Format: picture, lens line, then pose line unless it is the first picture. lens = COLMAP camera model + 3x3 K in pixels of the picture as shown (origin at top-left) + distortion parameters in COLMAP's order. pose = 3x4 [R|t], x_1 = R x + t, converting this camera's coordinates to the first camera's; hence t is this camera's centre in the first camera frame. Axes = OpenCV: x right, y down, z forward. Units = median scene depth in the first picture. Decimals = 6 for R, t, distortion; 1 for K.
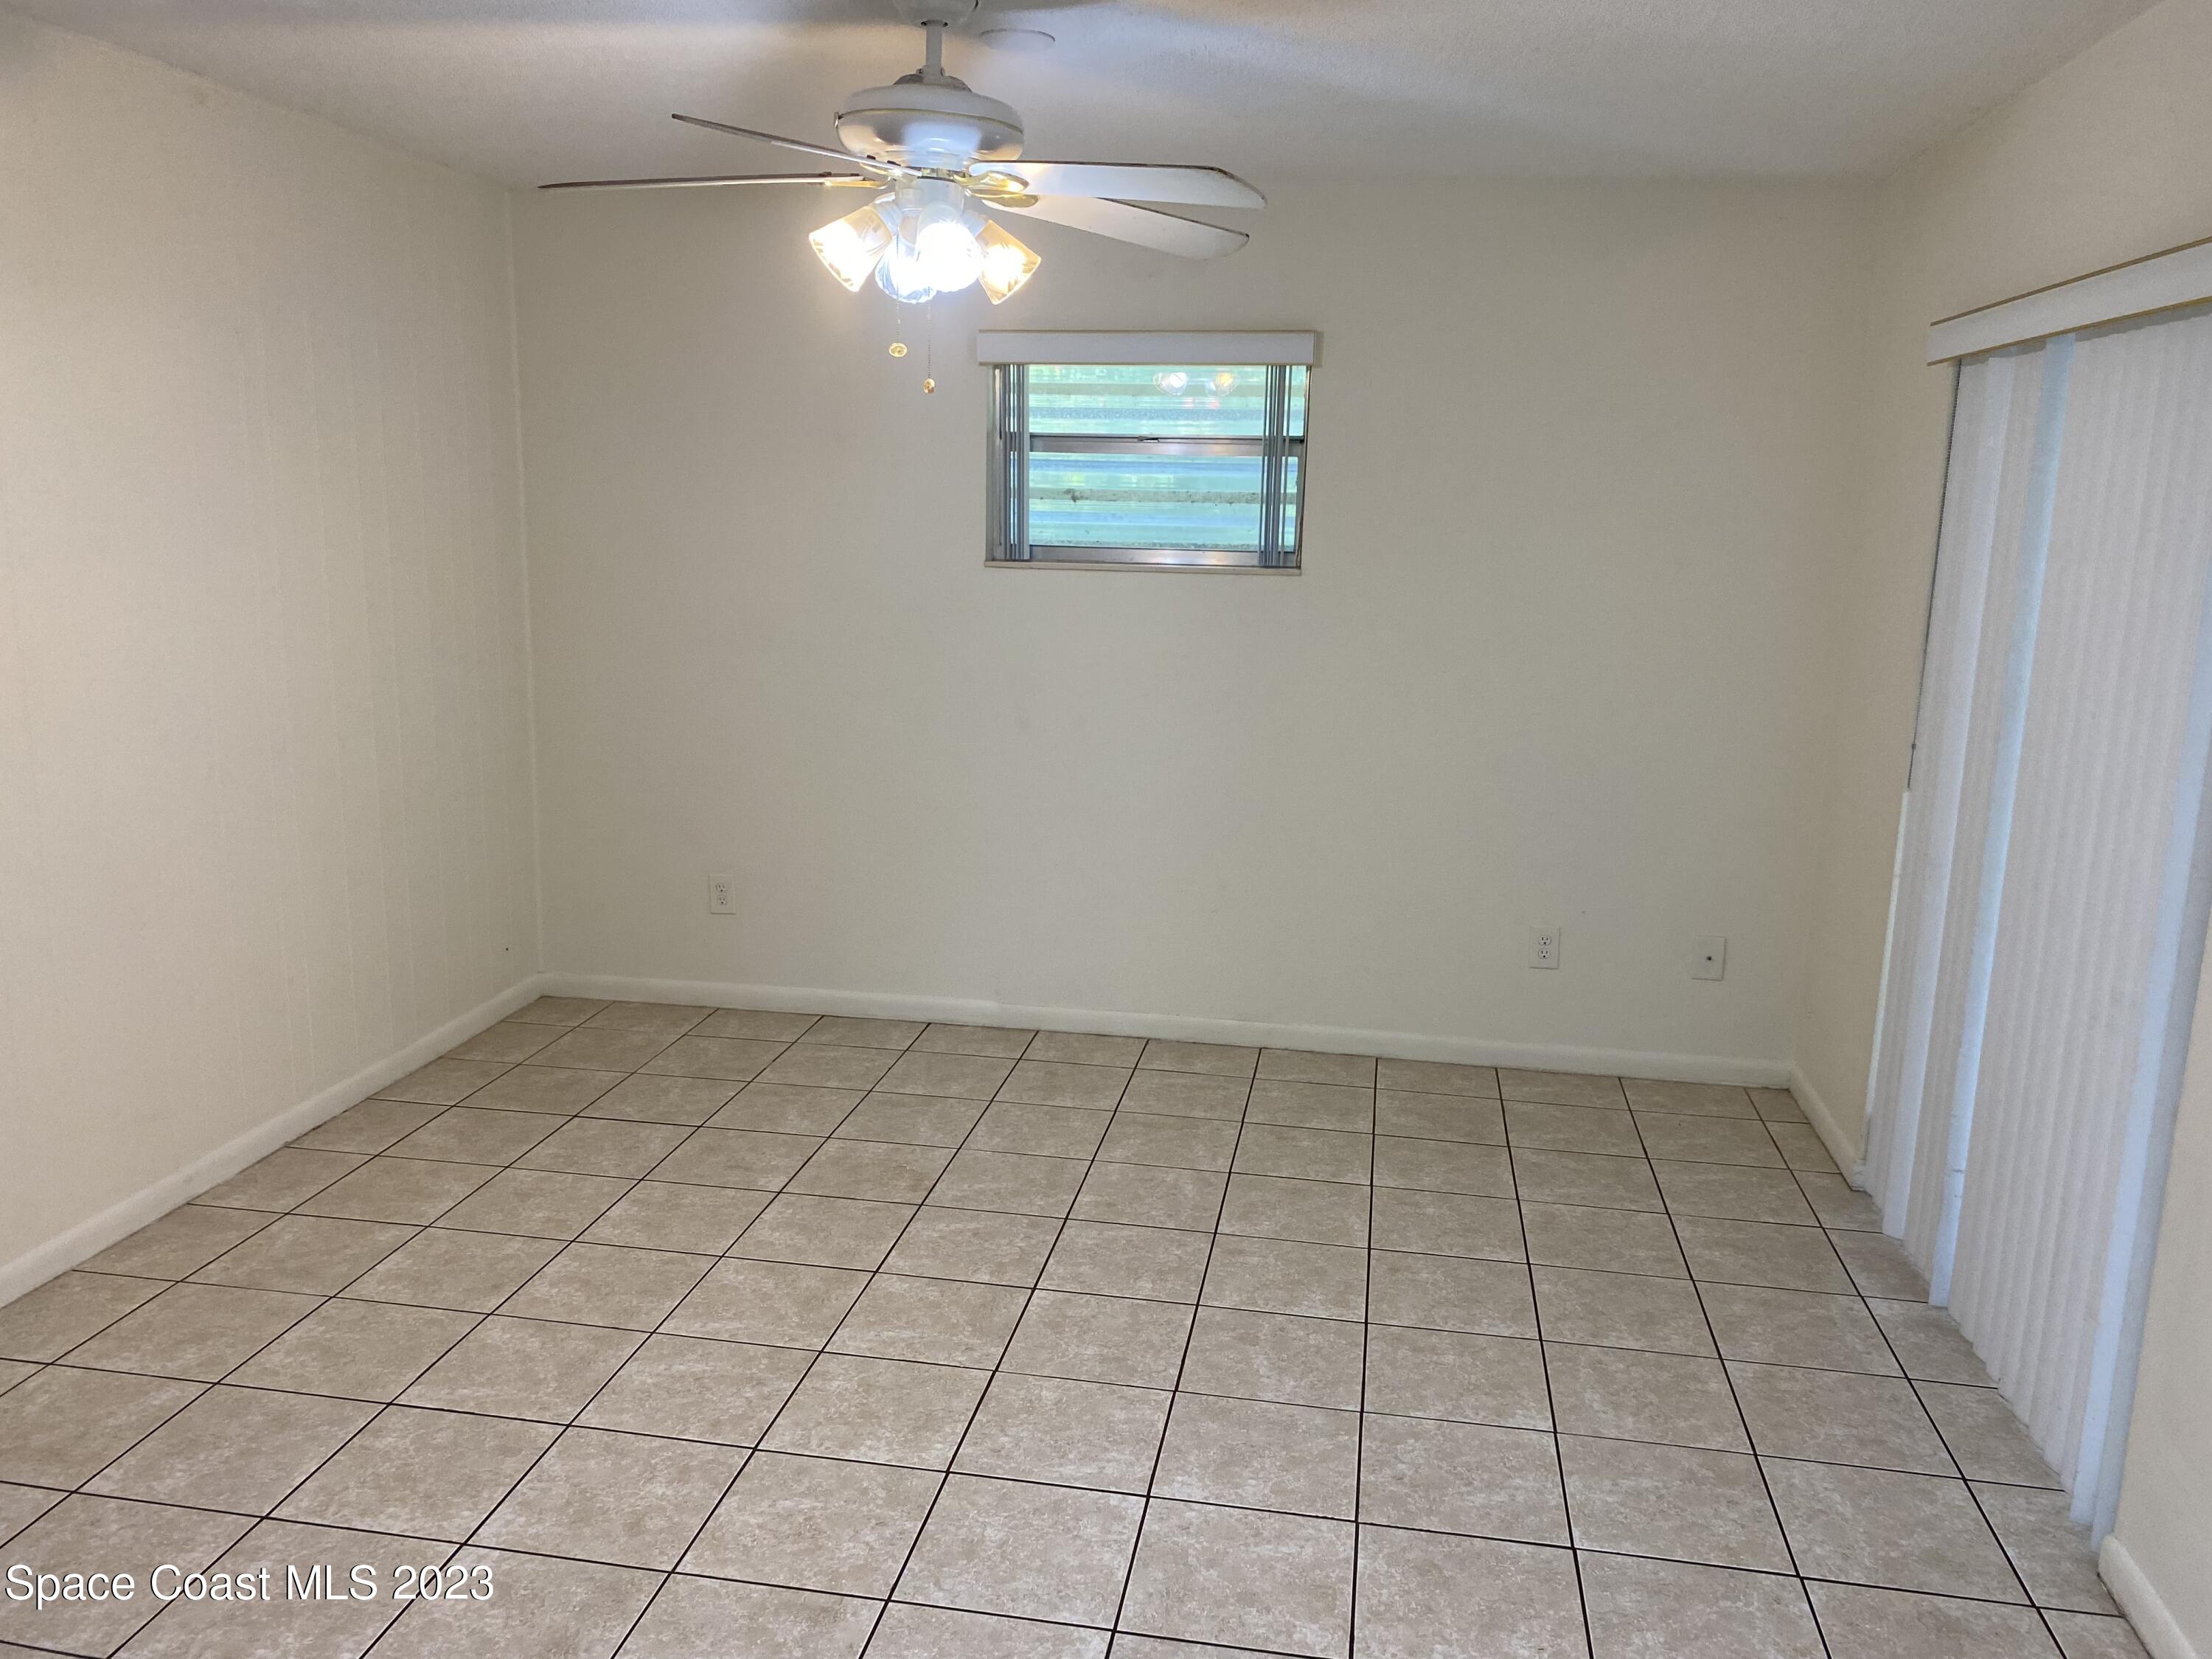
lens RADIAL K [[1704.8, 0, 1095.7], [0, 1704.8, 813.7], [0, 0, 1]] dist [-0.000142, -0.005186]
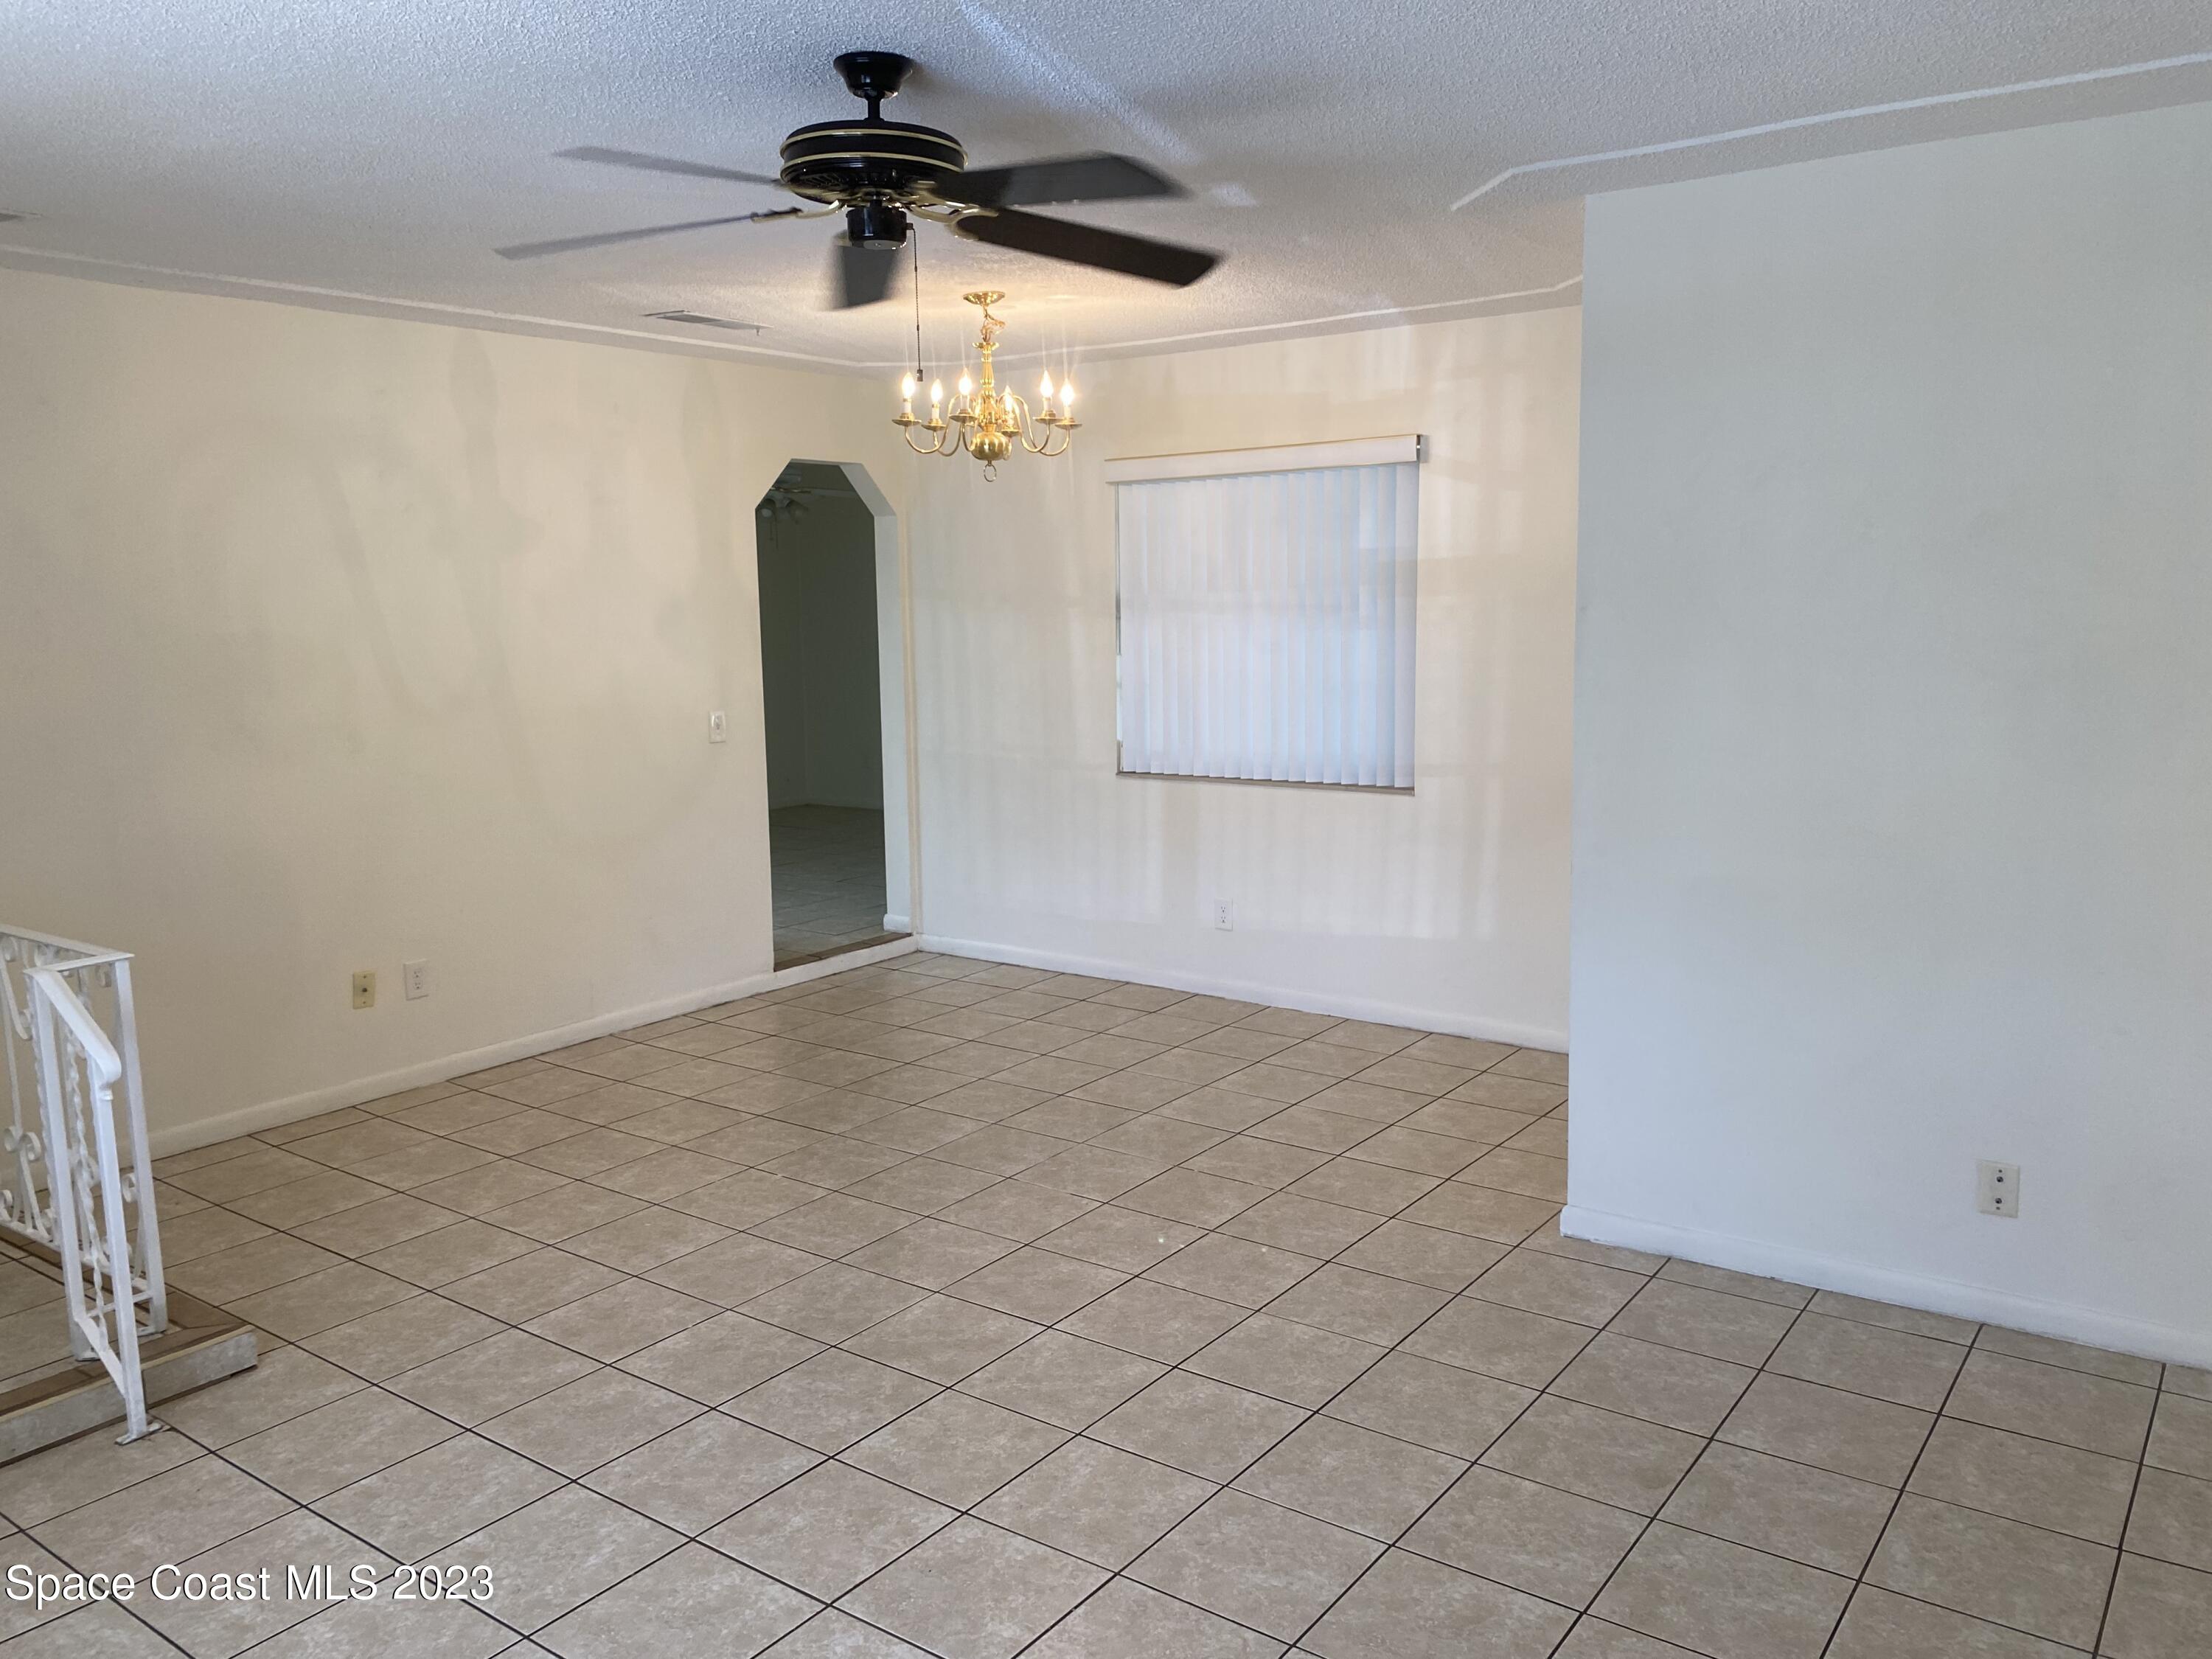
lens RADIAL K [[1704.8, 0, 1106.5], [0, 1704.8, 830.0], [0, 0, 1]] dist [-0.000142, -0.005186]
pose [[-0.439258, 0.125725, -0.889520, 0.721253], [-0.171894, 0.960101, 0.220585, -0.323986], [0.881762, 0.249797, -0.400121, 1.656438]]
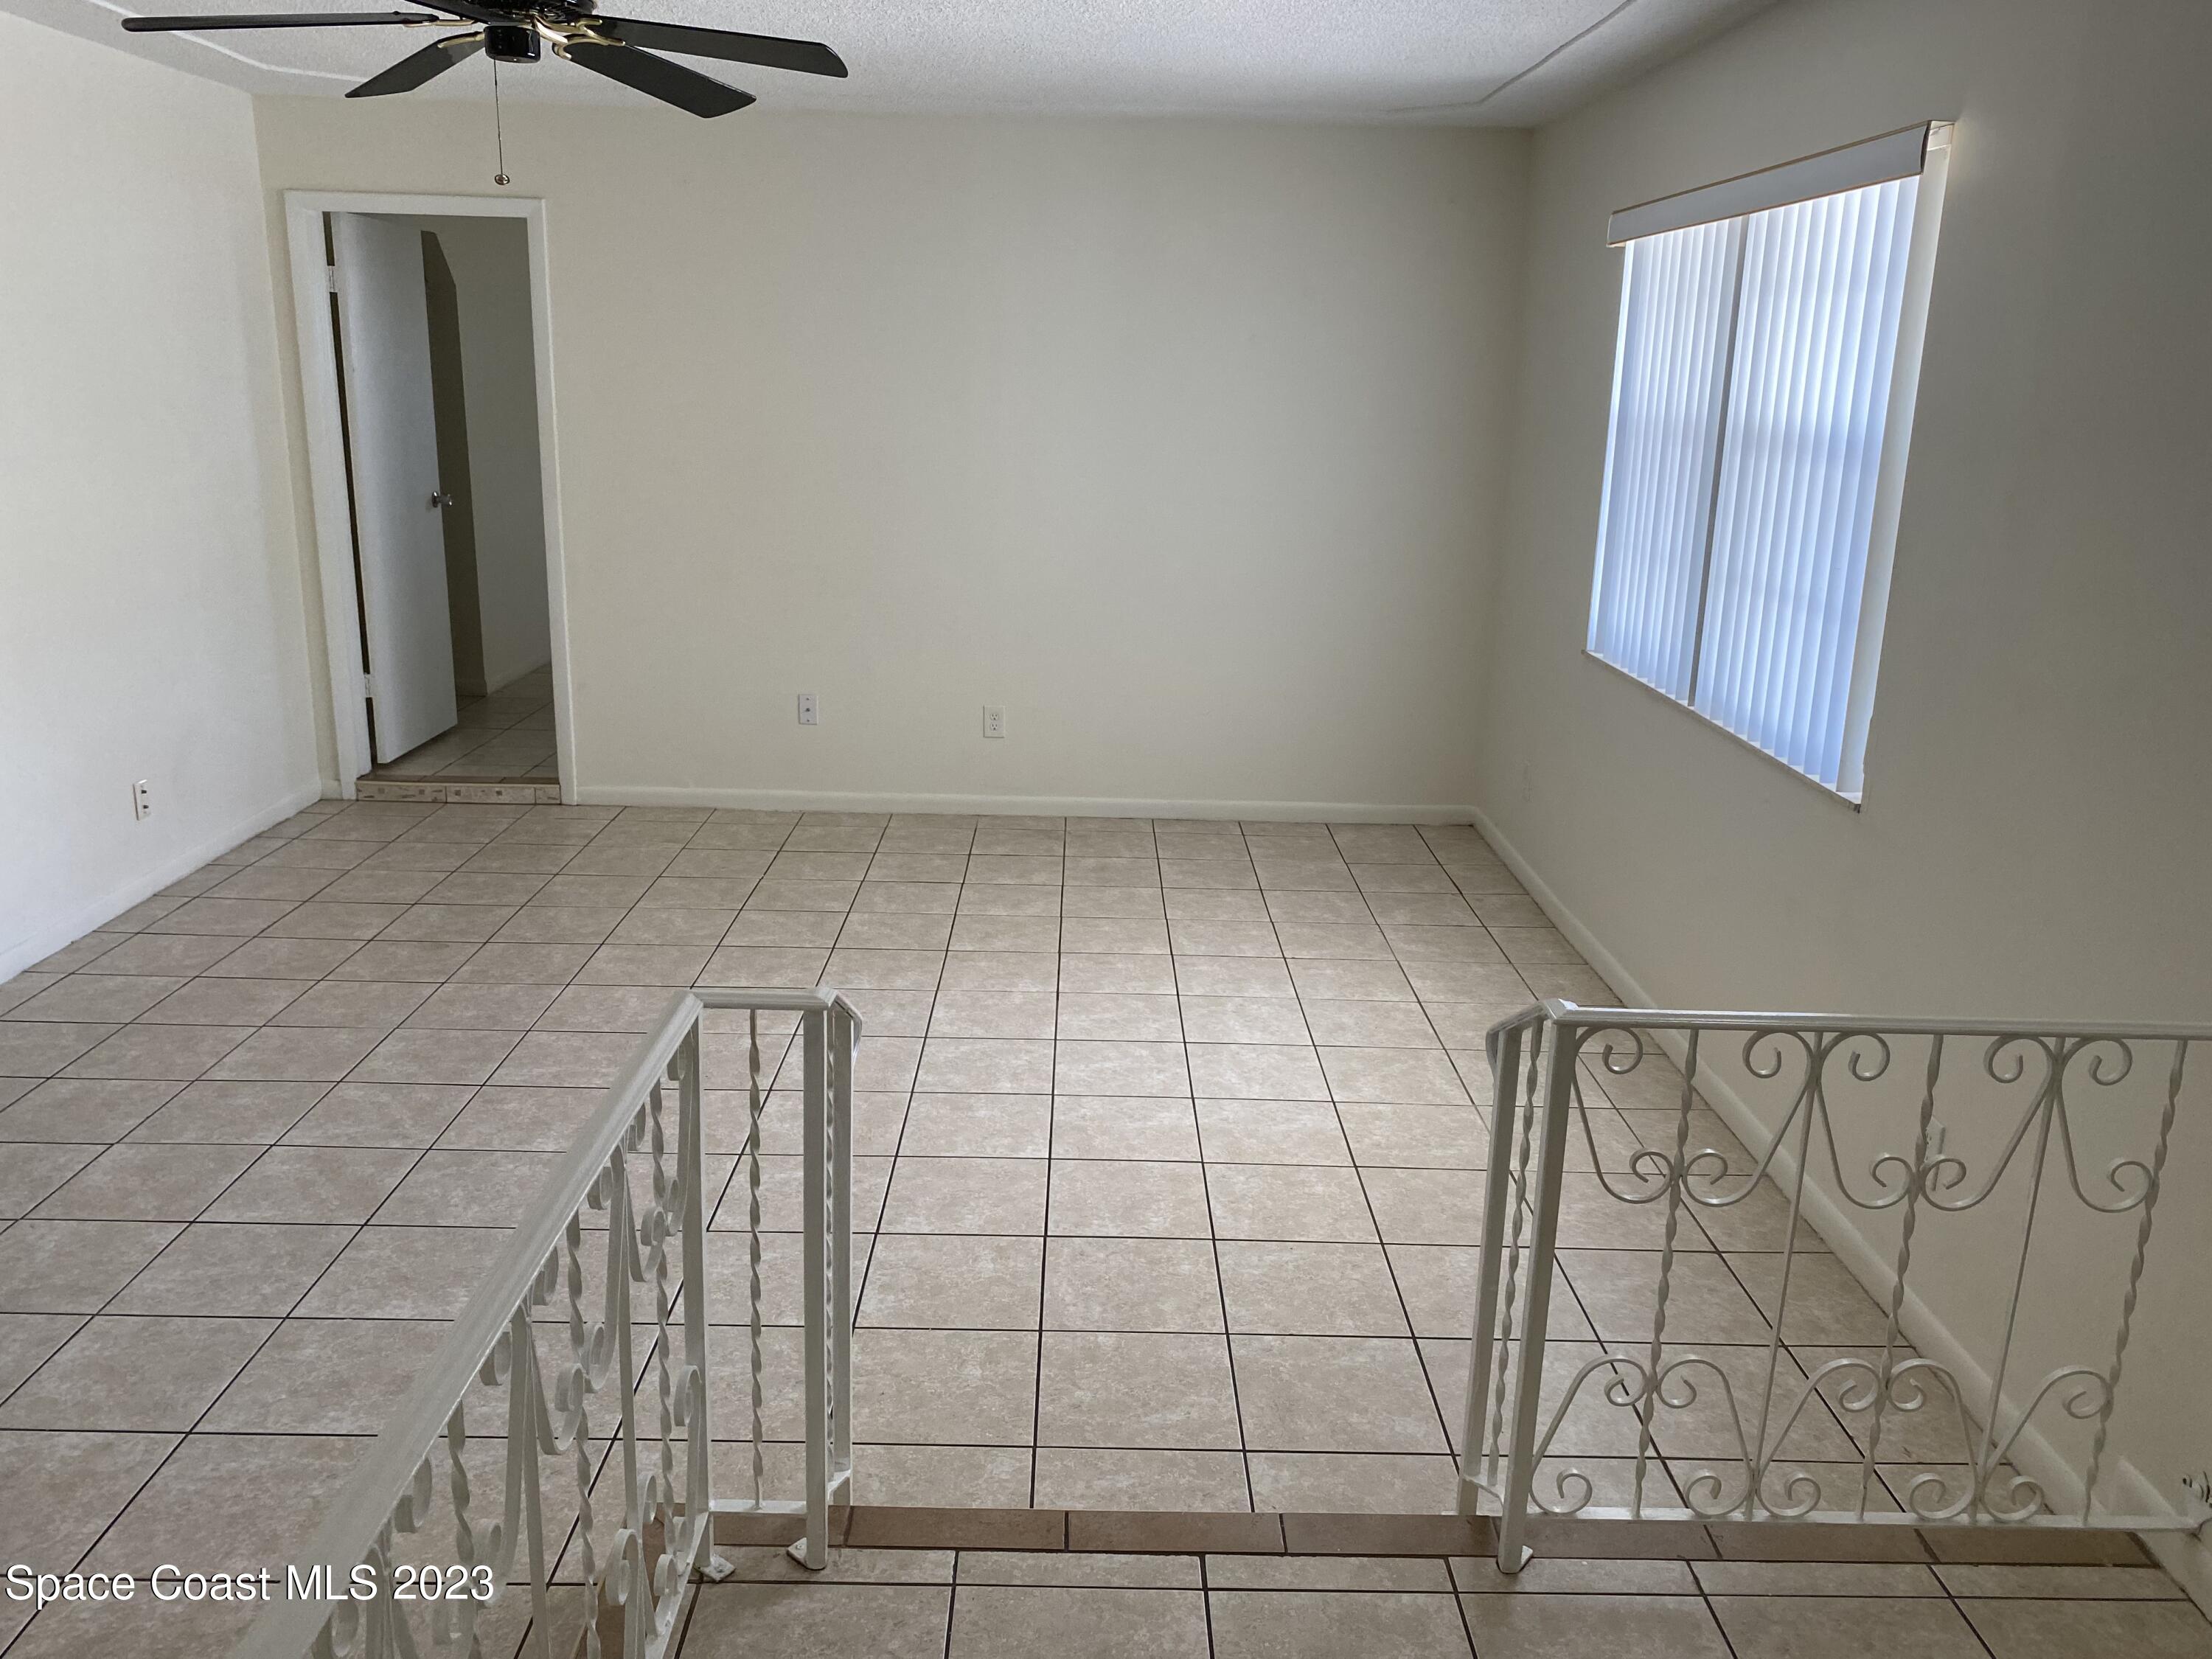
lens RADIAL K [[1704.8, 0, 1096.4], [0, 1704.8, 839.2], [0, 0, 1]] dist [-0.000142, -0.005186]
pose [[0.981807, -0.038192, 0.186000, -0.061630], [0.025294, 0.997139, 0.071231, 0.066293], [-0.188189, -0.065230, 0.979964, -0.331349]]
